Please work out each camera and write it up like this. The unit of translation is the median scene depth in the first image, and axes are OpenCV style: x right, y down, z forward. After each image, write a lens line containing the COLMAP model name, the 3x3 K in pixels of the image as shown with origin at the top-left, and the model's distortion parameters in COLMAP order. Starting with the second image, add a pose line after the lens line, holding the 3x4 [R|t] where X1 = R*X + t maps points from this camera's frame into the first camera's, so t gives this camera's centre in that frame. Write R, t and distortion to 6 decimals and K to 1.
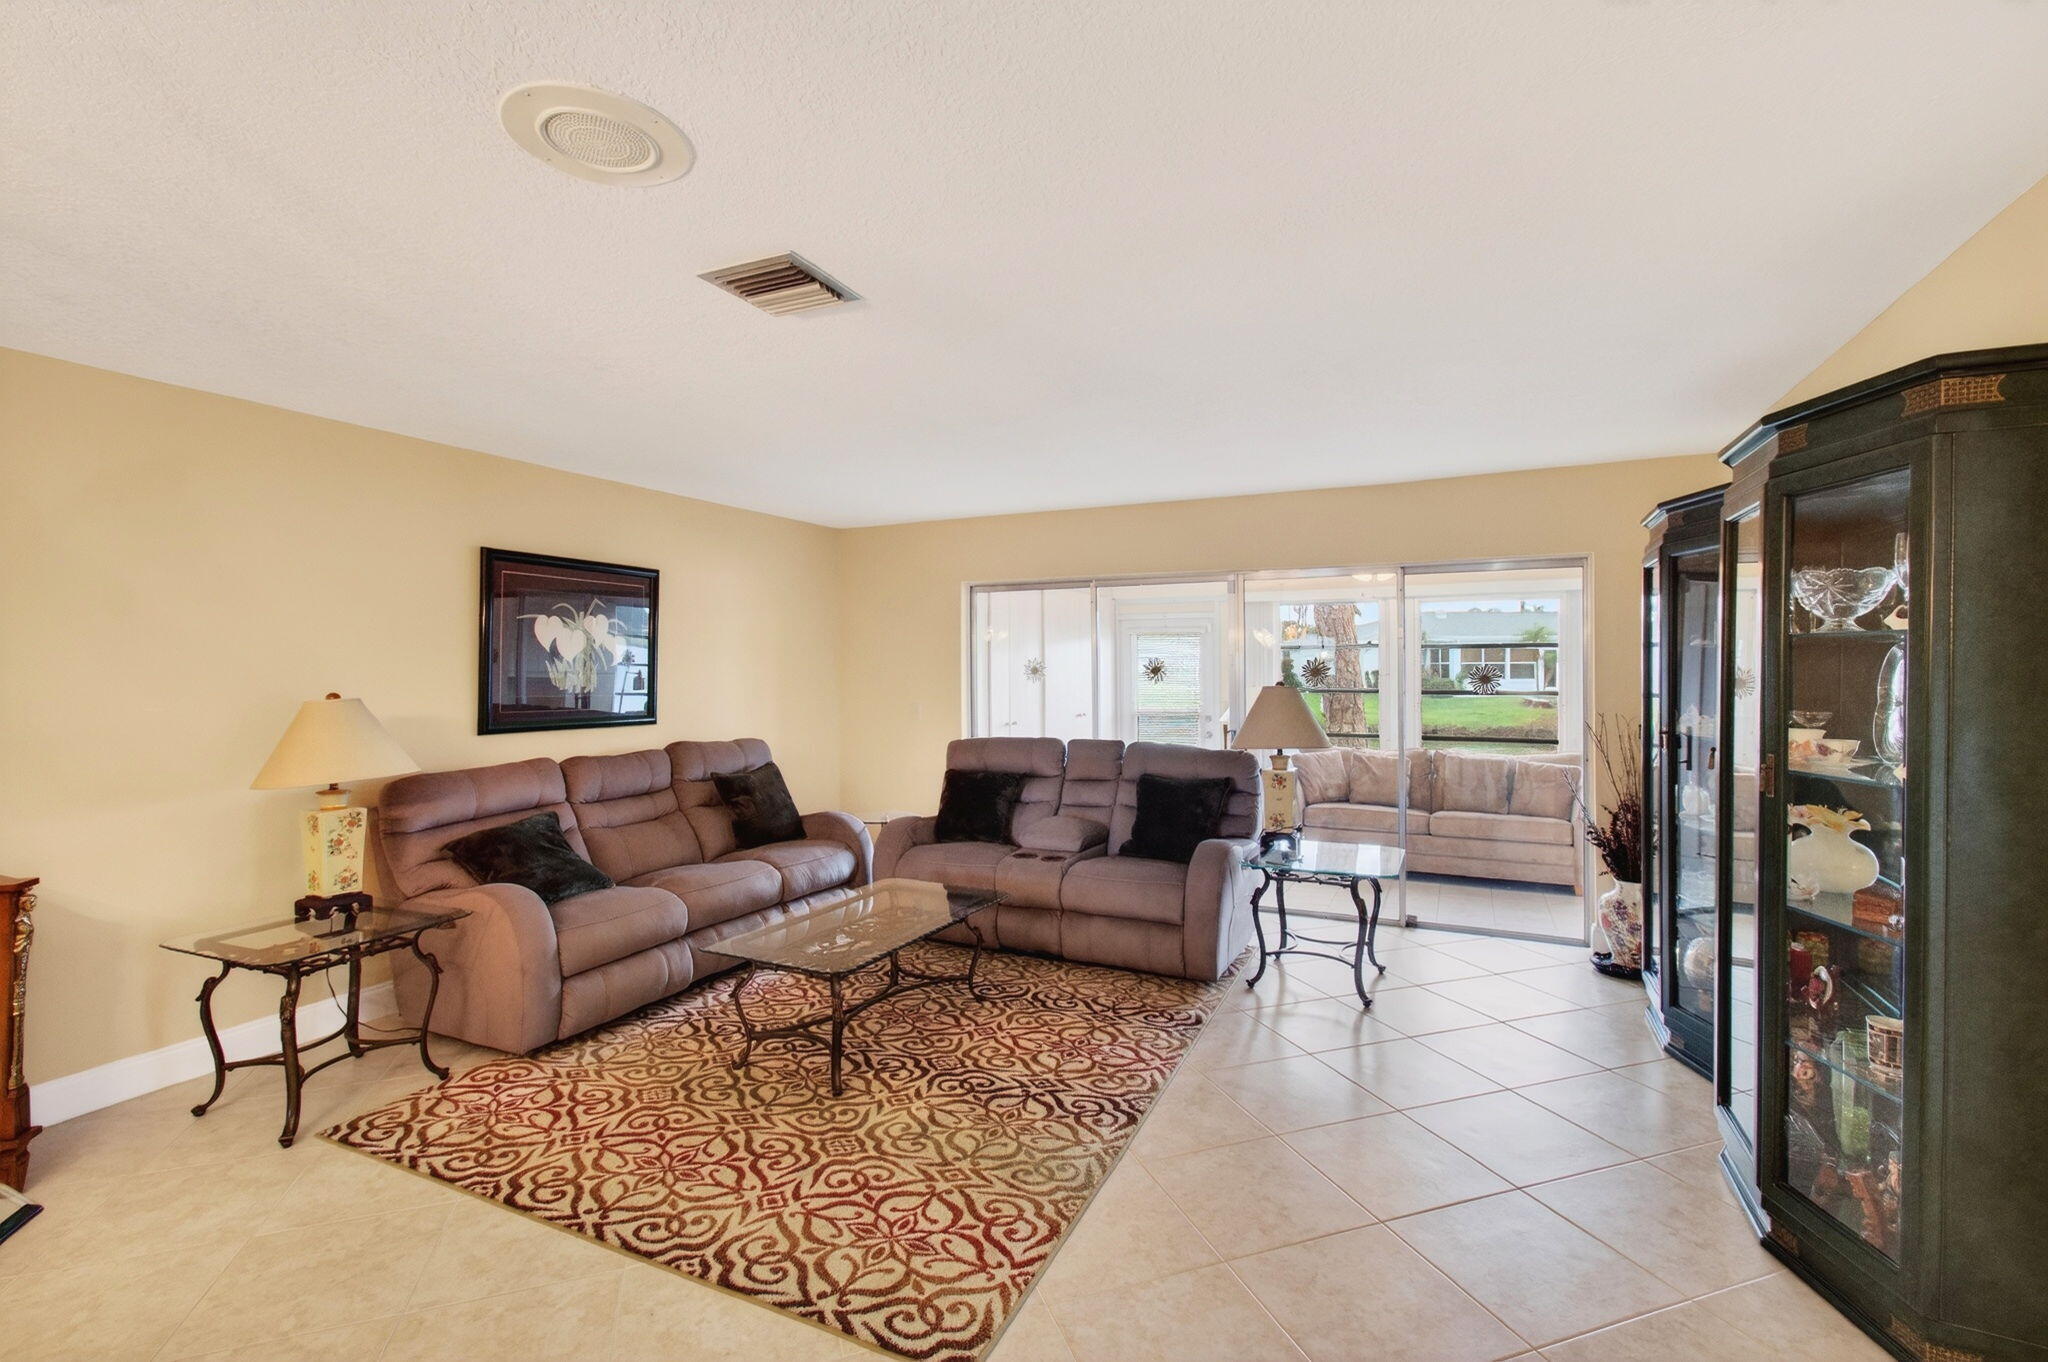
lens RADIAL K [[920.8, 0, 1009.1], [0, 920.8, 684.8], [0, 0, 1]] dist [-0.002433, 0.004214]
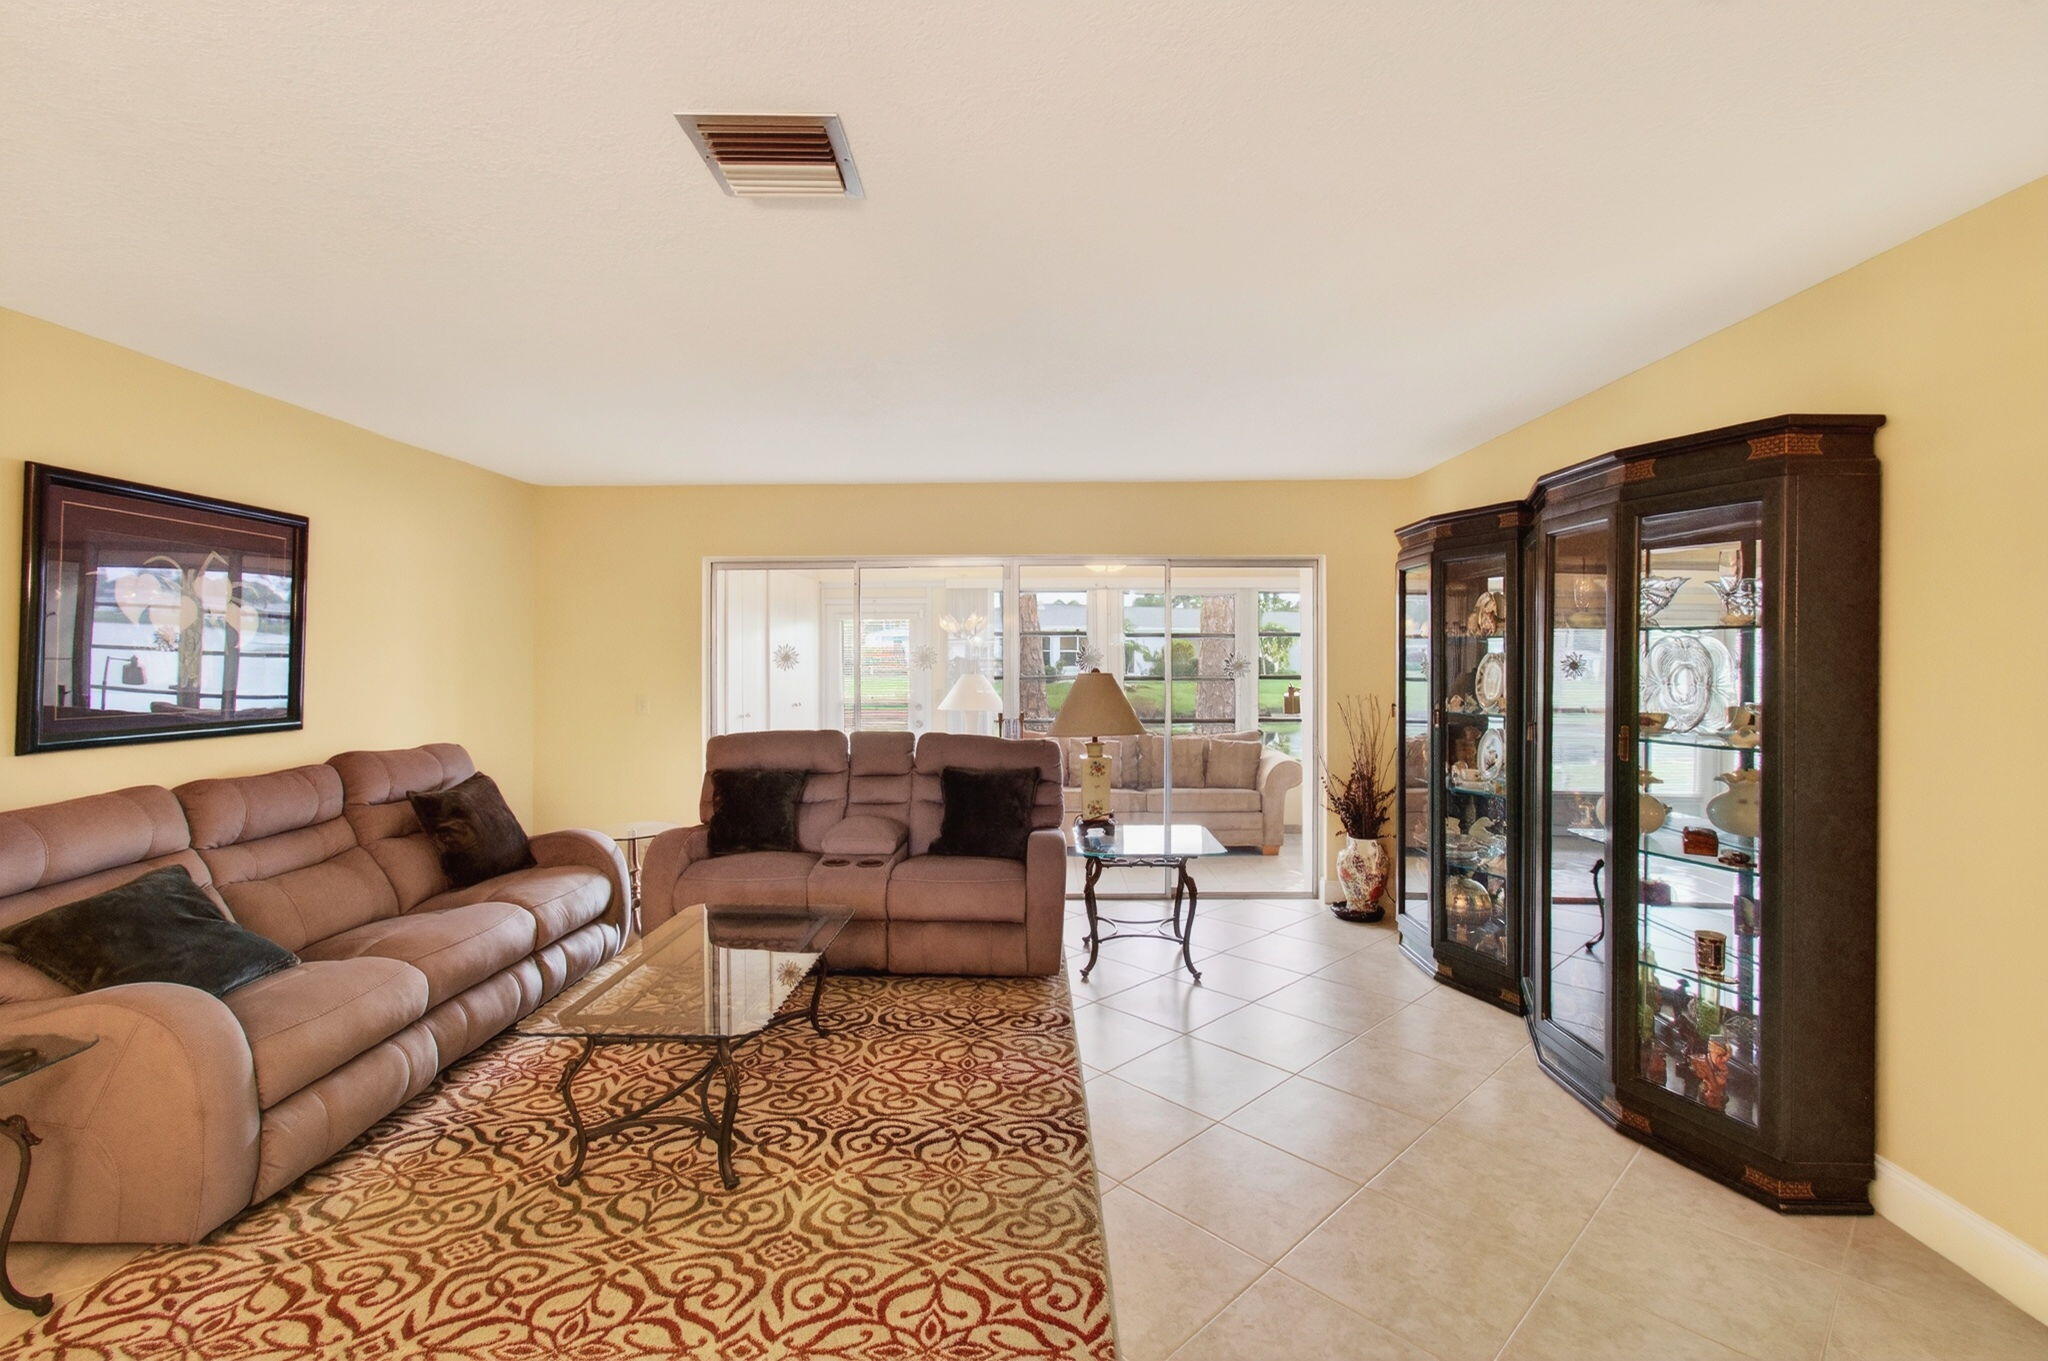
lens RADIAL K [[920.8, 0, 1016.7], [0, 920.8, 665.4], [0, 0, 1]] dist [-0.002433, 0.004214]
pose [[0.905005, -0.000417, 0.425401, -0.228472], [0.004313, 0.999957, -0.008194, 0.000628], [-0.425379, 0.009251, 0.904968, 0.127088]]
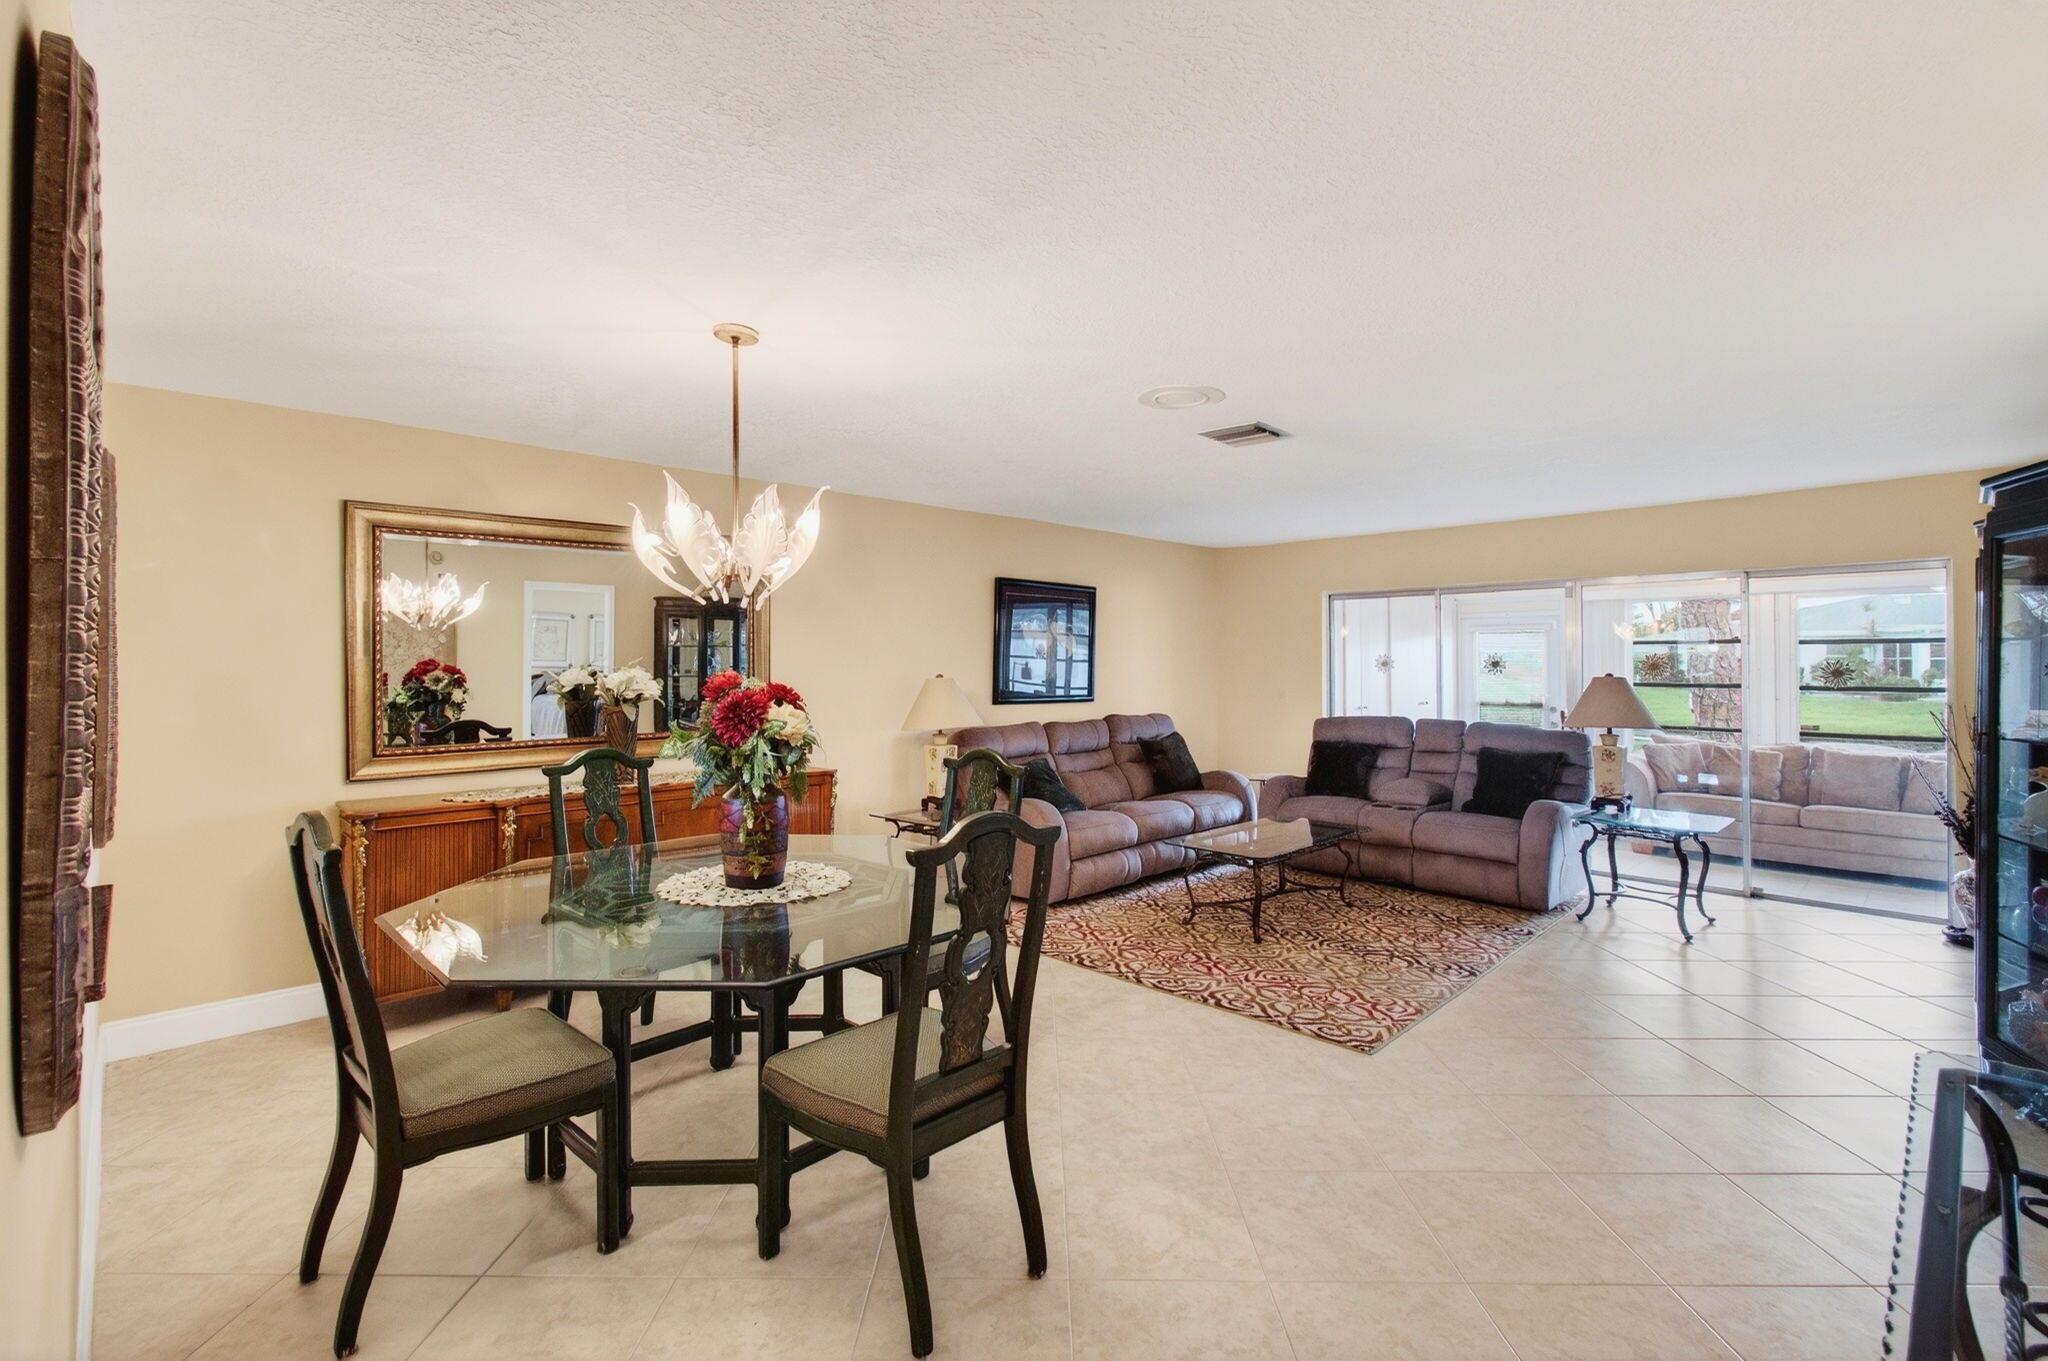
lens RADIAL K [[920.8, 0, 1018.6], [0, 920.8, 662.7], [0, 0, 1]] dist [-0.002433, 0.004214]
pose [[0.946158, 0.002679, -0.323694, -0.053203], [-0.008534, 0.999825, -0.016670, 0.010378], [0.323593, 0.018535, 0.946015, -0.432229]]
